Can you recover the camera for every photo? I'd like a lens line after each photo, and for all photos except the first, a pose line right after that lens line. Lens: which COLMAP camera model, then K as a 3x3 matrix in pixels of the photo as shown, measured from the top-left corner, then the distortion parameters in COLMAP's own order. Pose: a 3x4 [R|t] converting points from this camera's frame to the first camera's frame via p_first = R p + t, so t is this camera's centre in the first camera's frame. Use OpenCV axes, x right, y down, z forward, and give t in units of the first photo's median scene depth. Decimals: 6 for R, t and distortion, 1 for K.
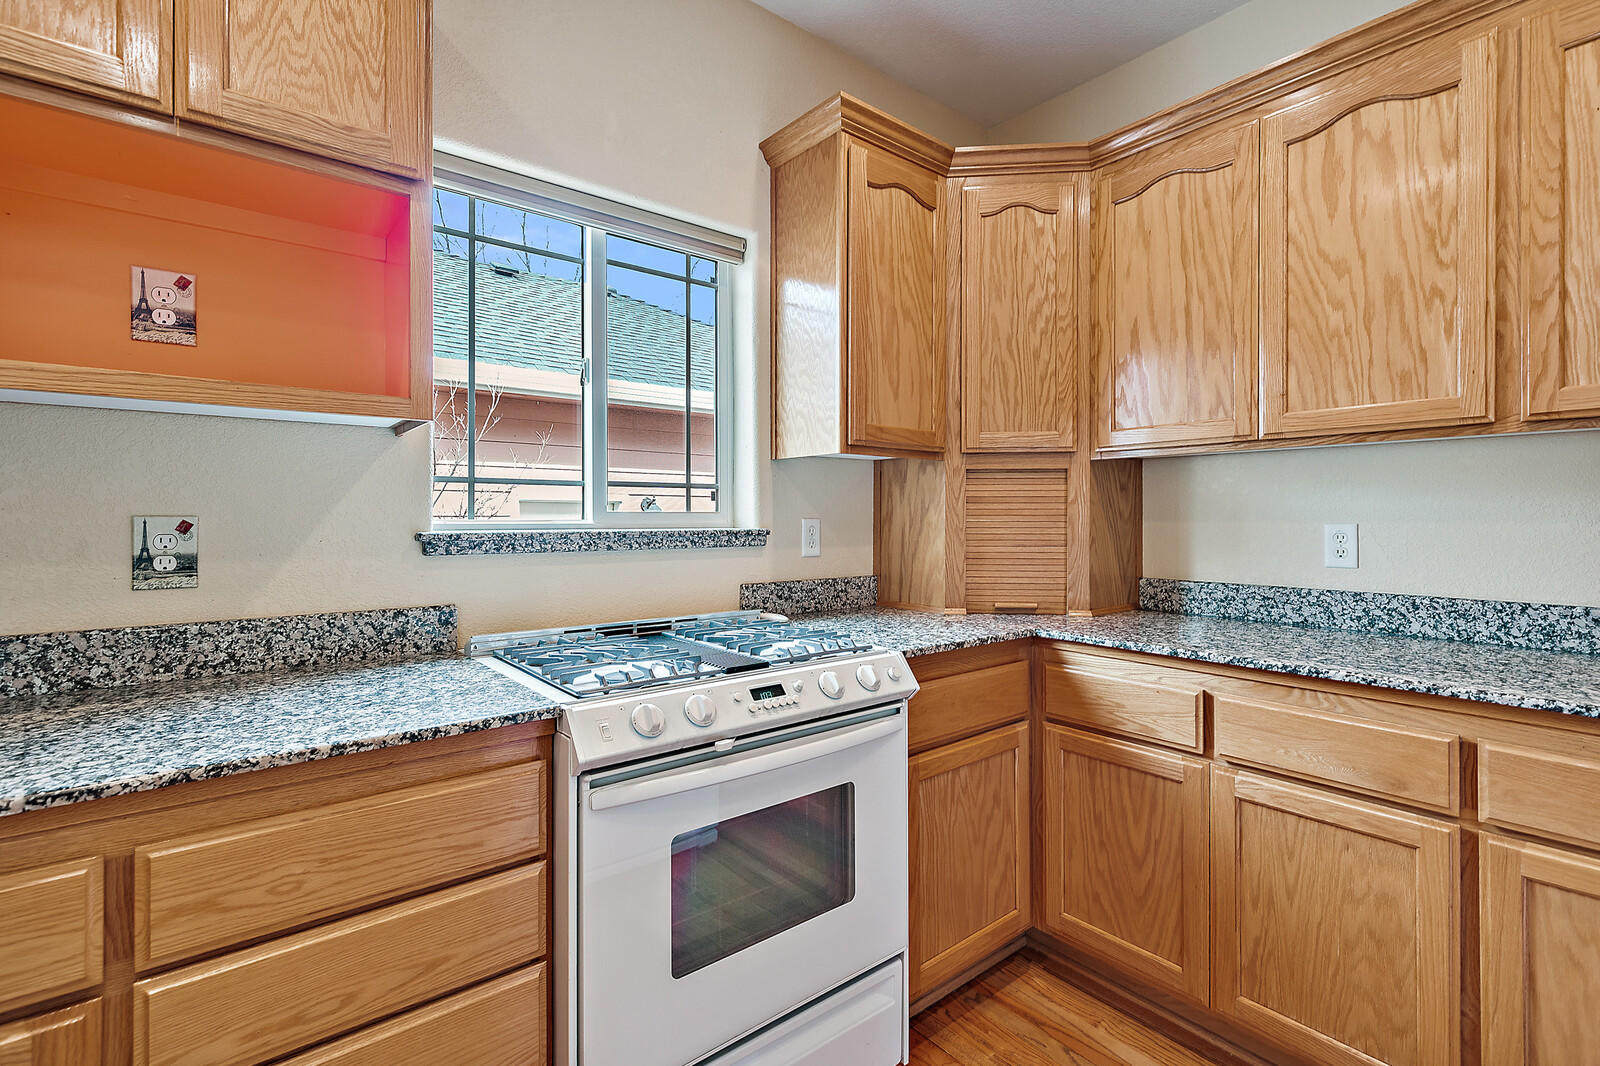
lens RADIAL K [[740.7, 0, 813.7], [0, 740.7, 512.8], [0, 0, 1]] dist [0.007287, -0.000151]
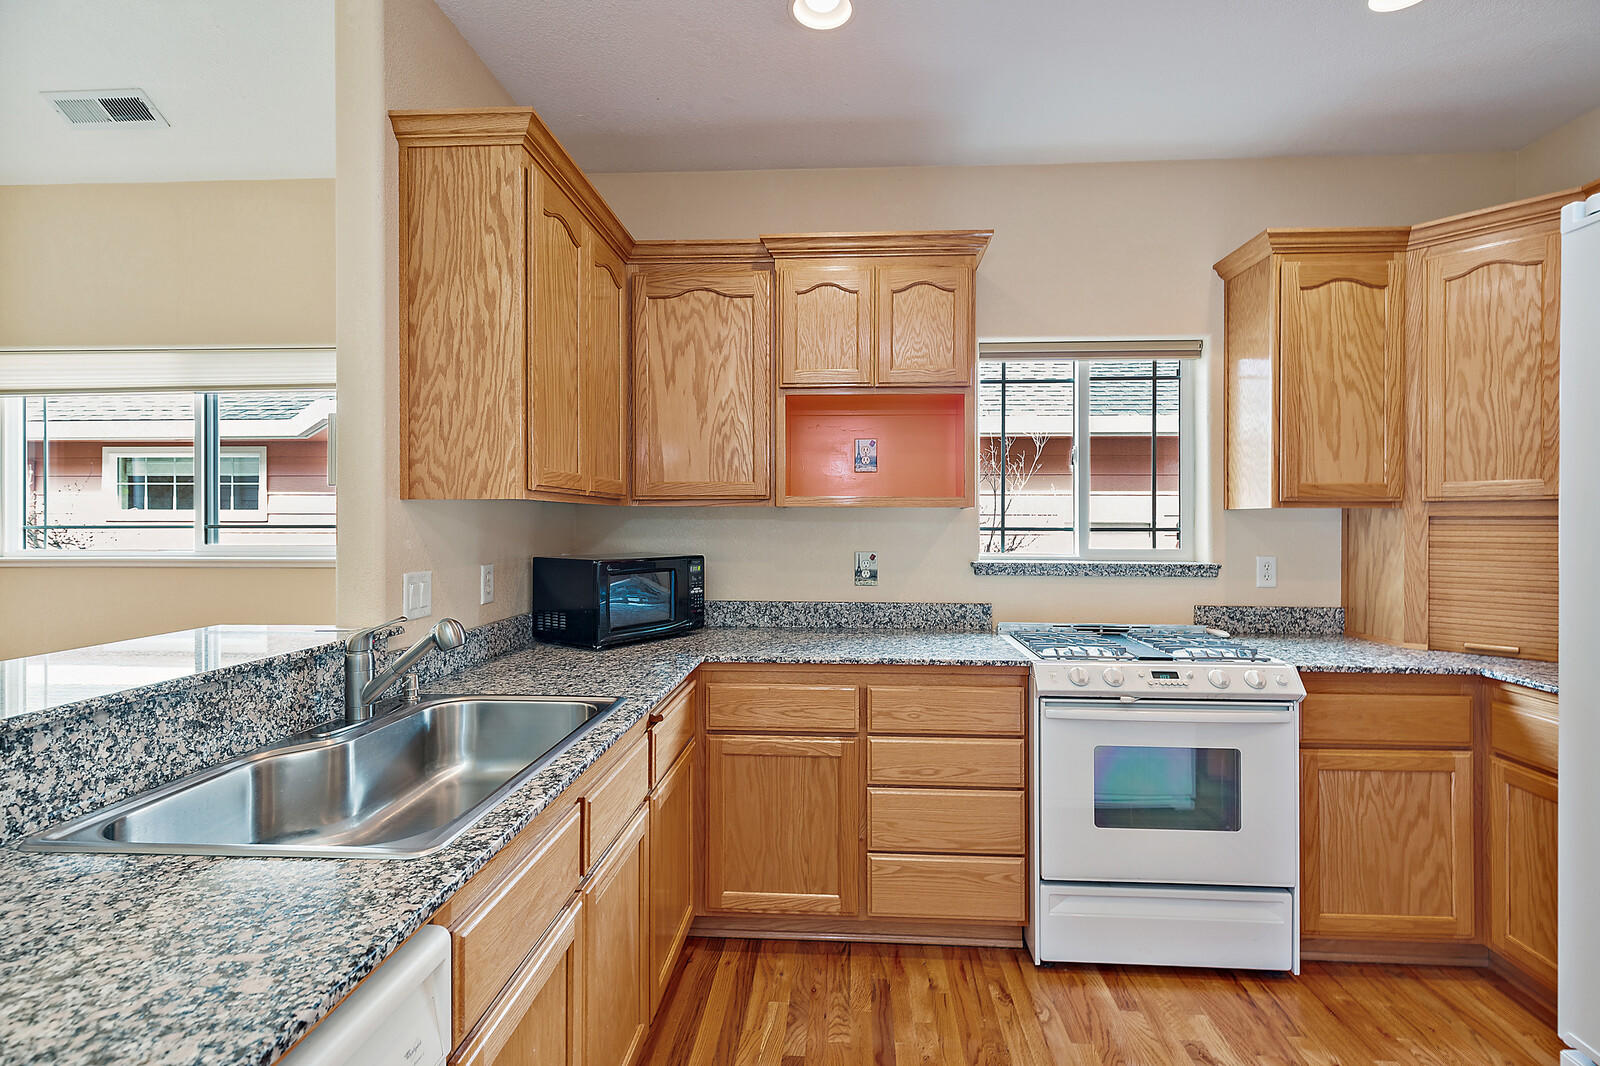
lens RADIAL K [[733.4, 0, 808.1], [0, 733.4, 521.2], [0, 0, 1]] dist [0.008646, -0.001528]
pose [[0.733782, 0.001542, -0.679383, 0.314820], [0.000354, 0.999996, 0.002653, -0.063224], [0.679385, -0.002187, 0.733779, -0.470310]]
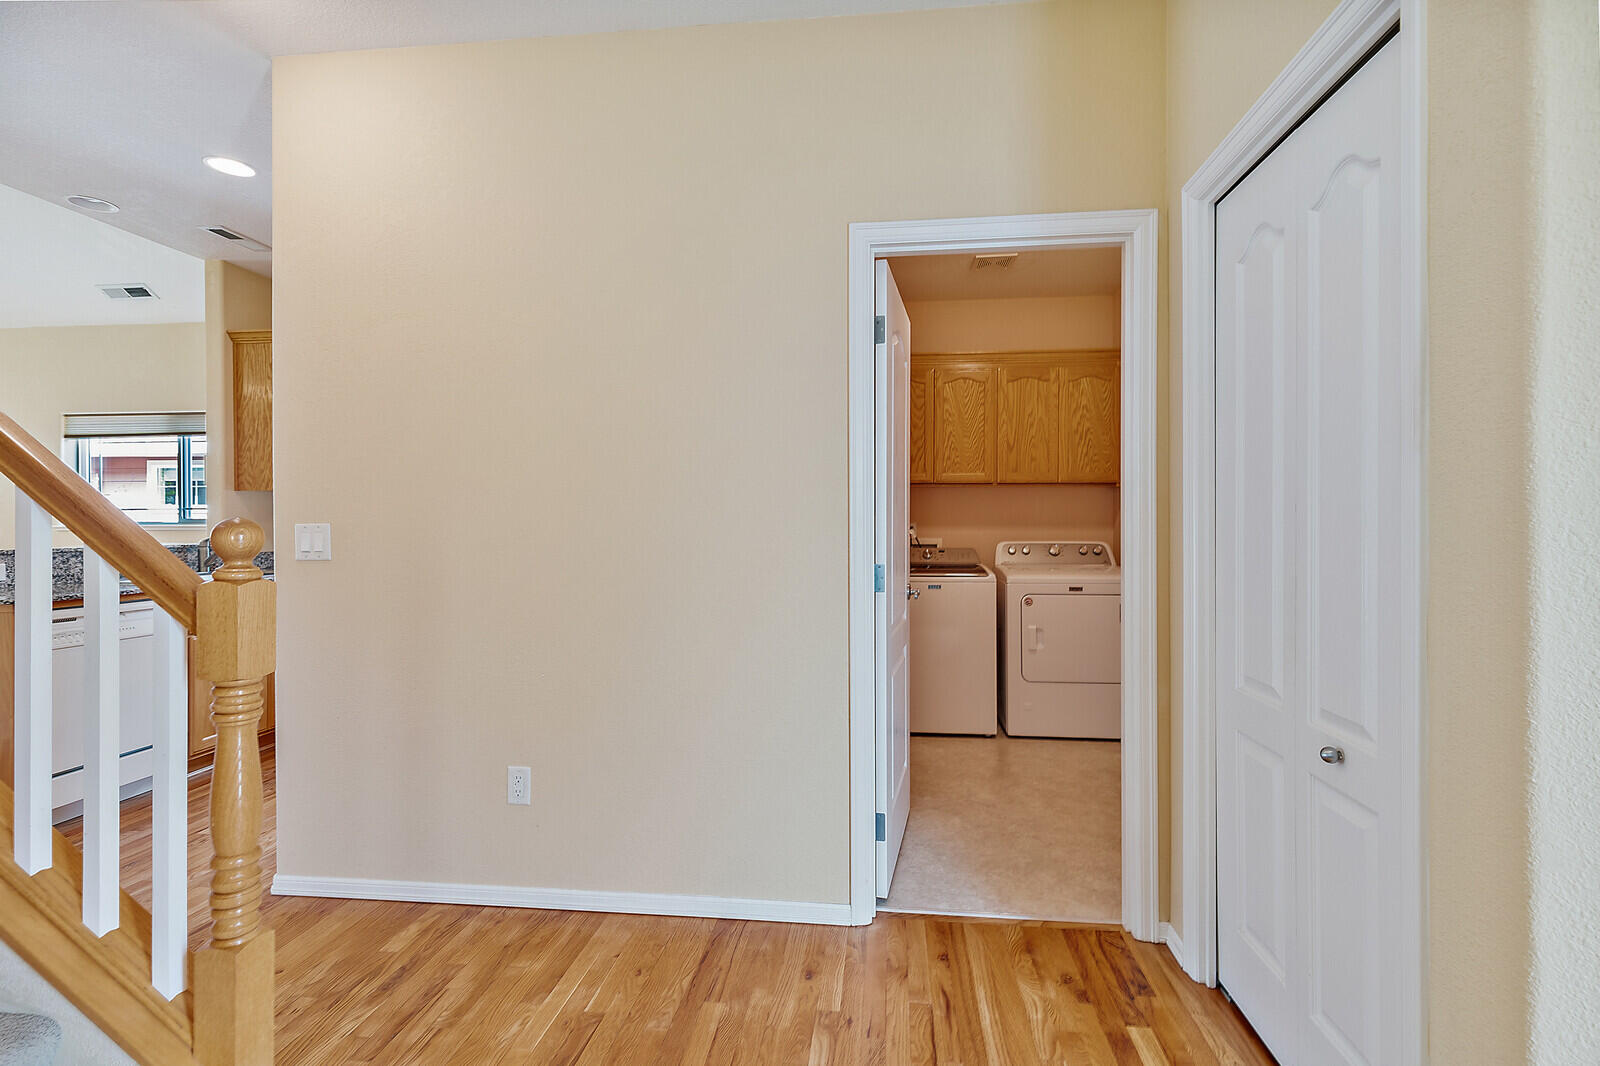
lens RADIAL K [[733.4, 0, 808.1], [0, 733.4, 521.2], [0, 0, 1]] dist [0.008646, -0.001528]
pose [[0.697282, -0.001089, -0.716796, 2.110758], [0.005094, 0.999981, 0.003436, 0.004862], [0.716779, -0.006047, 0.697275, -0.448762]]
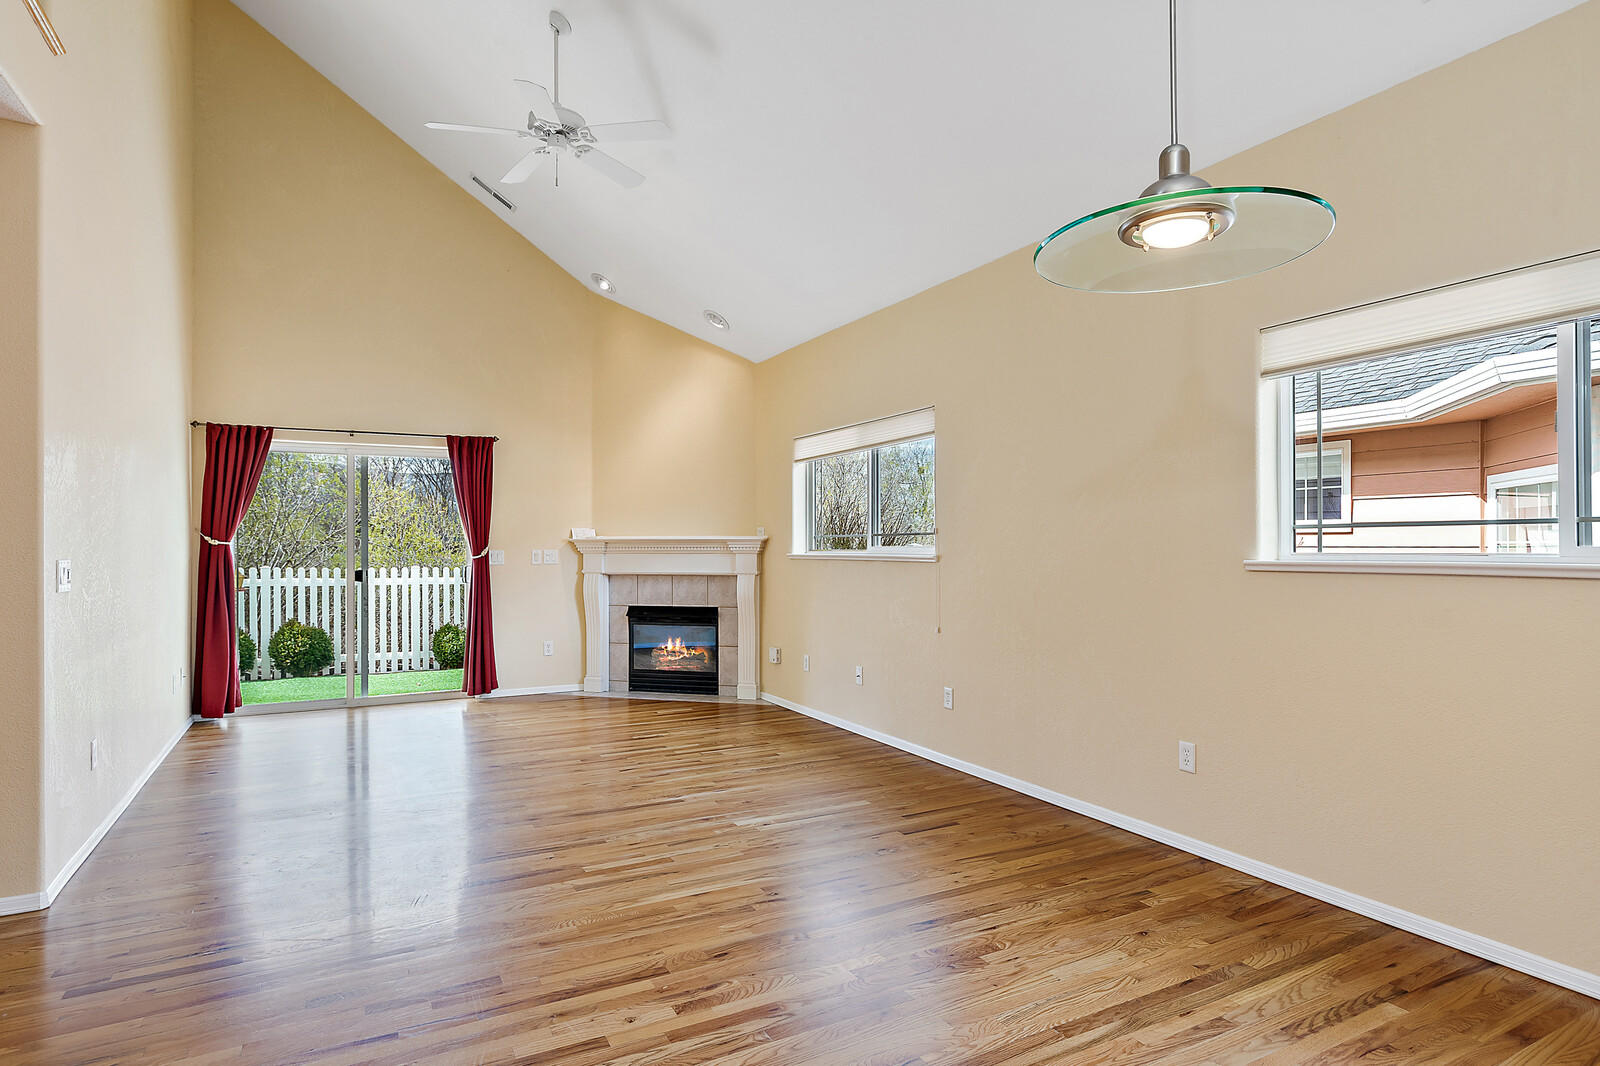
lens RADIAL K [[876.7, 0, 812.1], [0, 876.7, 543.5], [0, 0, 1]] dist [0.002912, 0.000153]
pose [[-0.190237, -0.001202, -0.981737, -0.277955], [0.005435, 0.999983, -0.002277, -0.015033], [0.981723, -0.005769, -0.190227, -1.044591]]
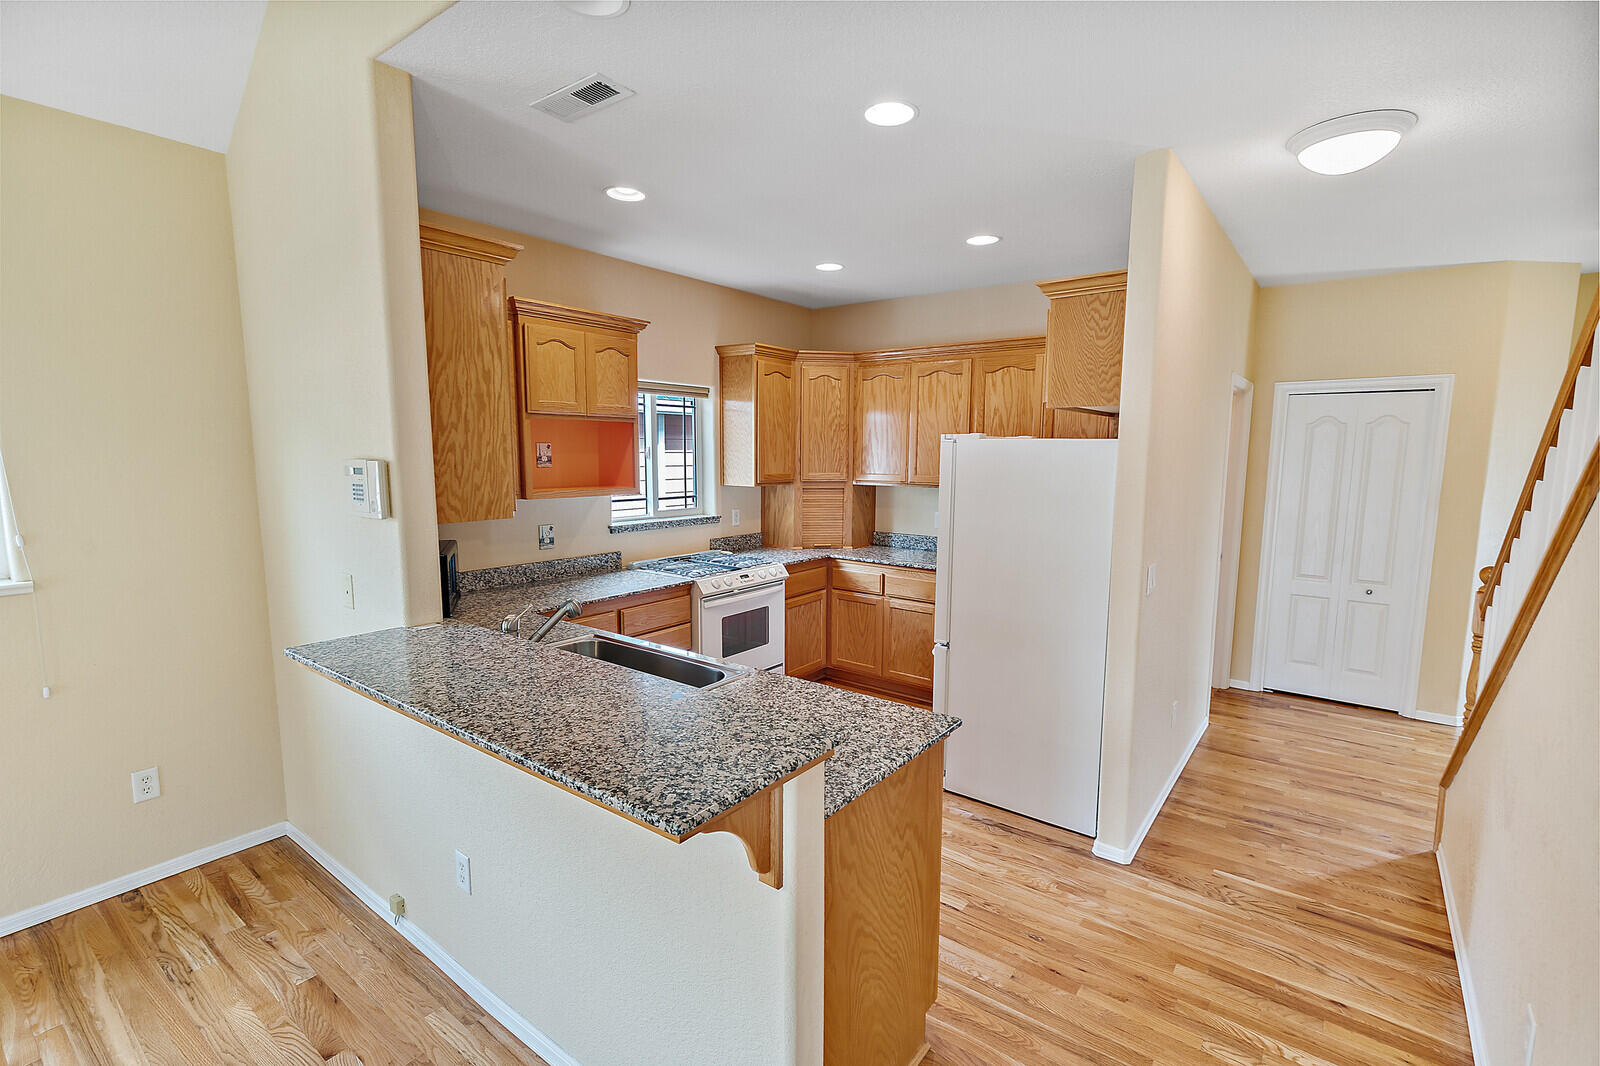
lens RADIAL K [[727.1, 0, 806.2], [0, 727.1, 537.5], [0, 0, 1]] dist [0.009634, -0.000187]
pose [[0.973414, -0.021927, 0.228002, -0.362002], [-0.007219, 0.991976, 0.126218, -0.225037], [-0.228940, -0.124508, 0.965445, -1.446859]]
